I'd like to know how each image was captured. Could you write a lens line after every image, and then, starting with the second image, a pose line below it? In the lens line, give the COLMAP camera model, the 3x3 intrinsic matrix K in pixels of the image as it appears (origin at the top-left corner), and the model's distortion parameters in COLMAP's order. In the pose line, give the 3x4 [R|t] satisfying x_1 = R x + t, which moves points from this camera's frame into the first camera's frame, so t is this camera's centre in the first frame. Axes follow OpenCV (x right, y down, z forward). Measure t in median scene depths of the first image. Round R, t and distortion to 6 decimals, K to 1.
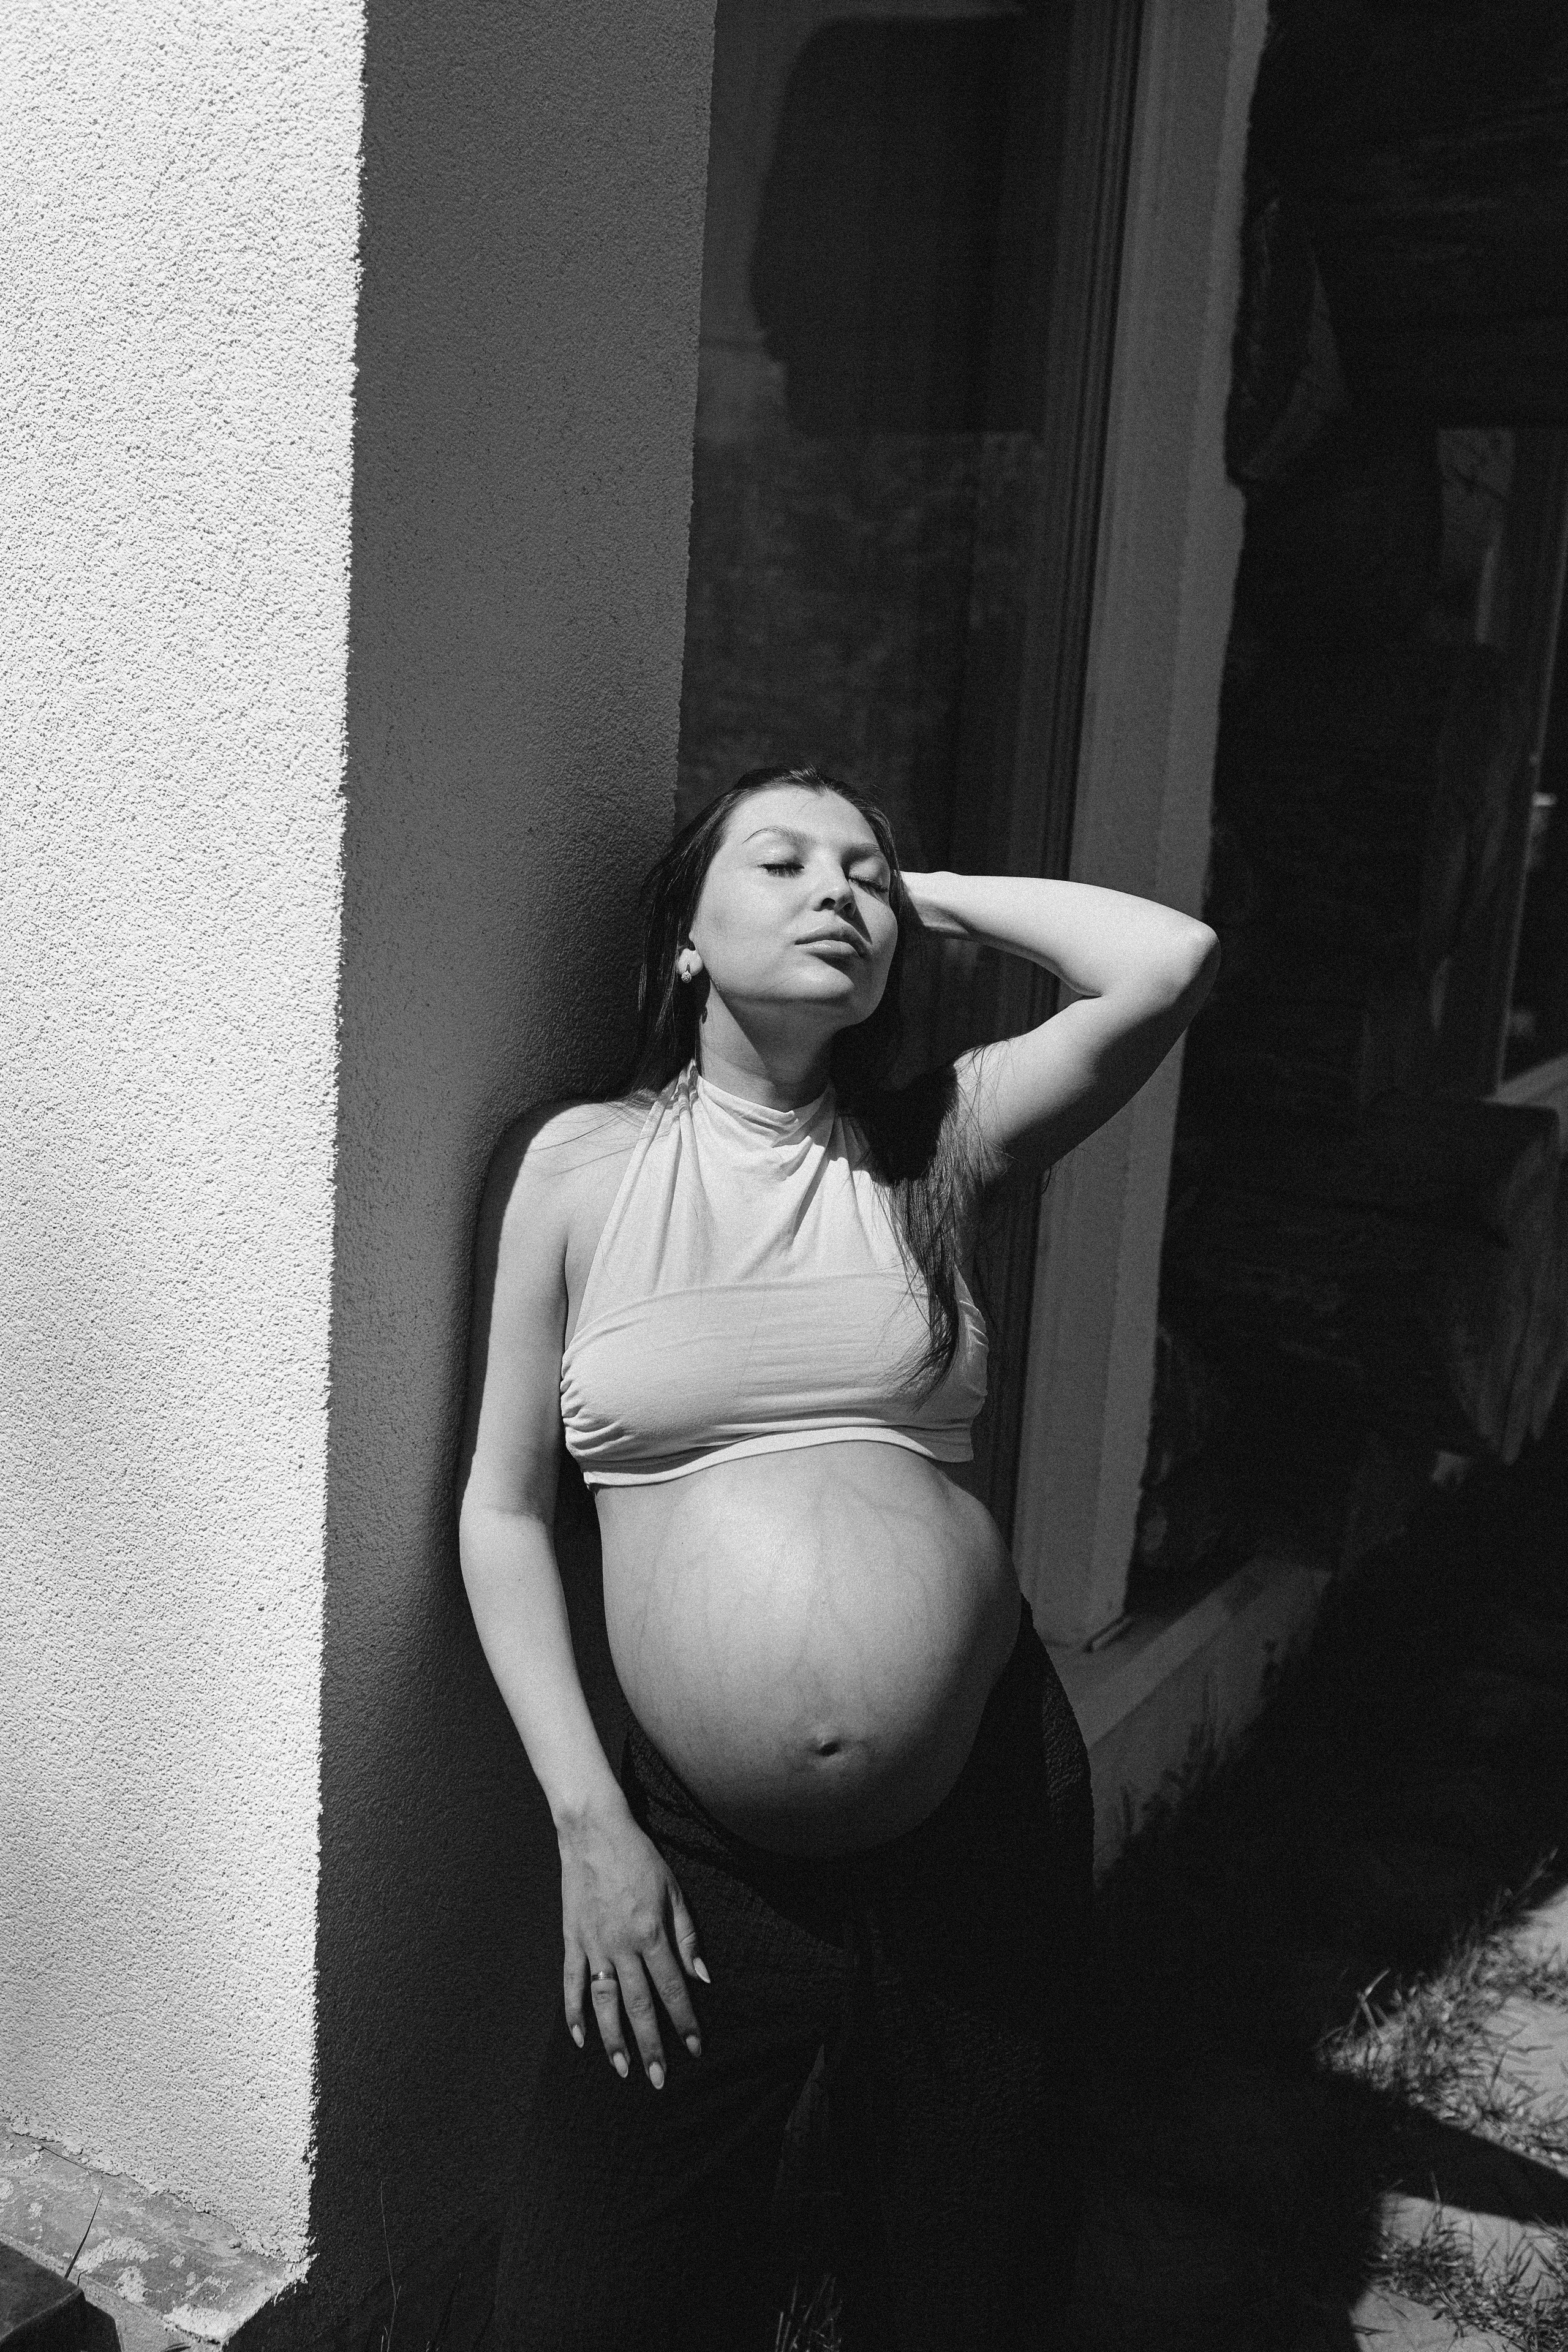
lens RADIAL K [[2264.9, 0, 784.0], [0, 2264.9, 1176.0], [0, 0, 1]] dist [-0.003030, 0.001987]
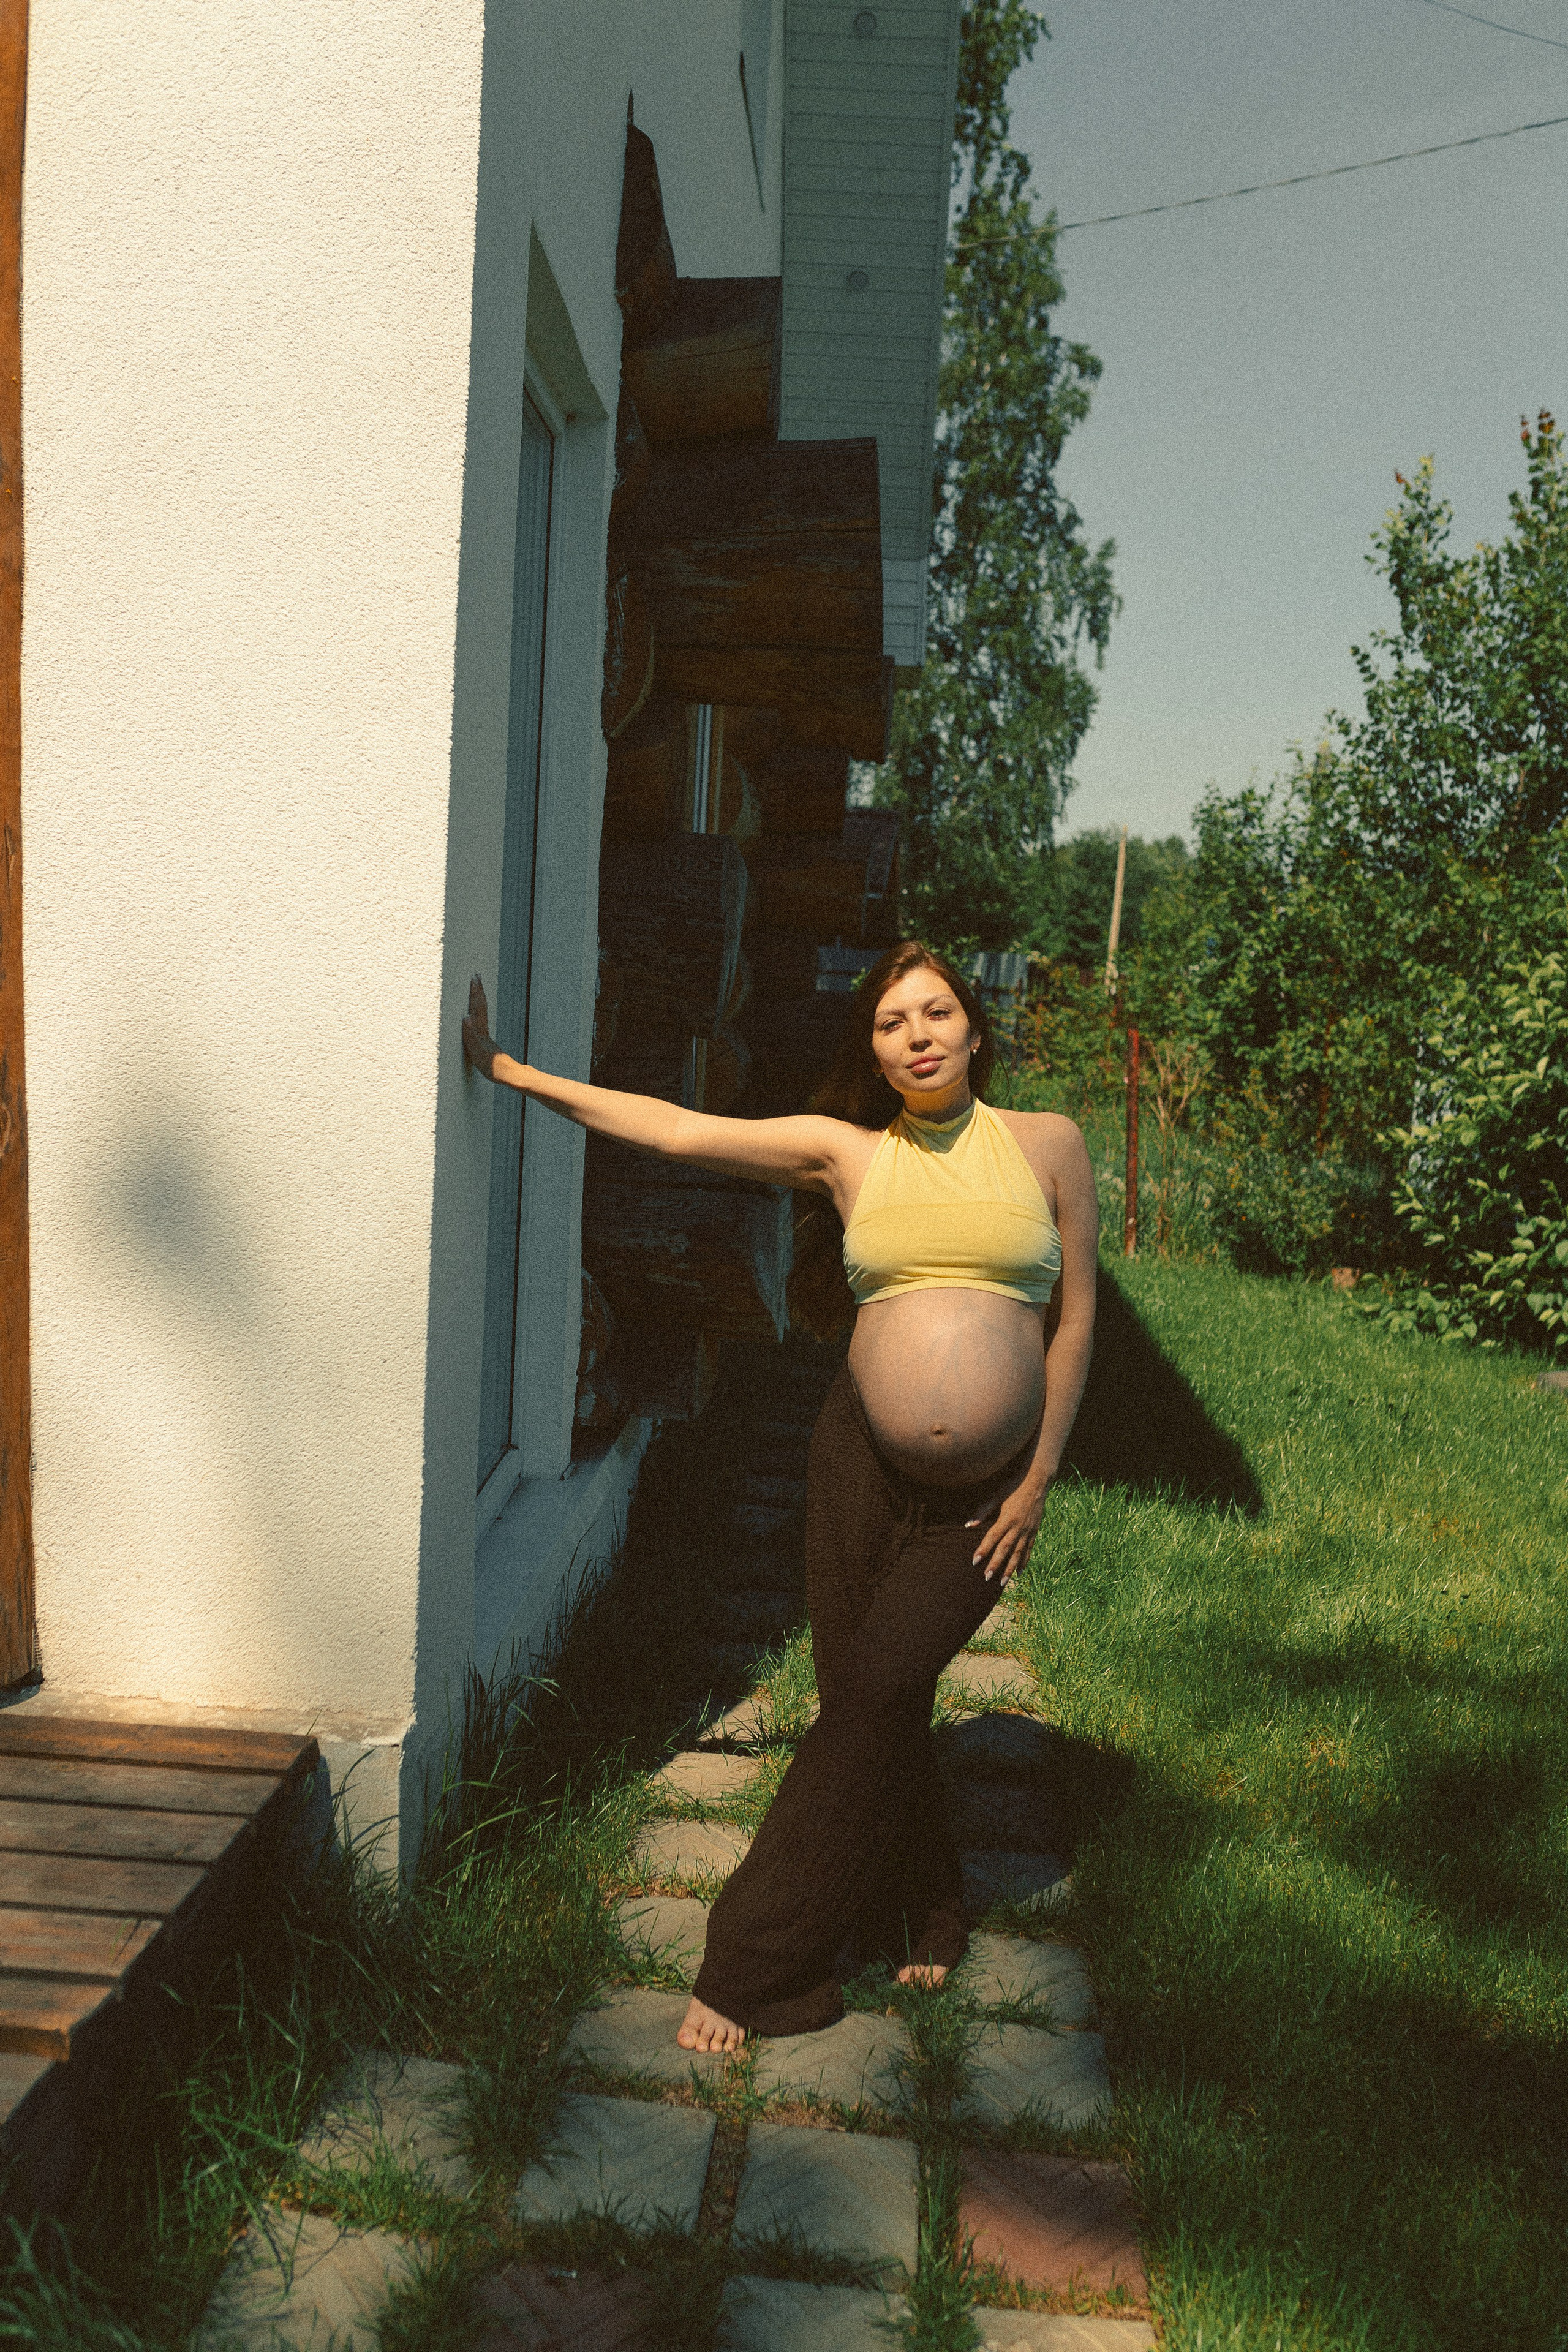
lens RADIAL K [[2460.9, 0, 784.0], [0, 2460.9, 1176.0], [0, 0, 1]] dist [-0.000702, -0.007122]
pose [[0.882936, -0.057485, 0.465961, -0.897724], [0.084974, 0.995651, -0.038183, 0.142910], [-0.461739, 0.073308, 0.883981, -1.017650]]
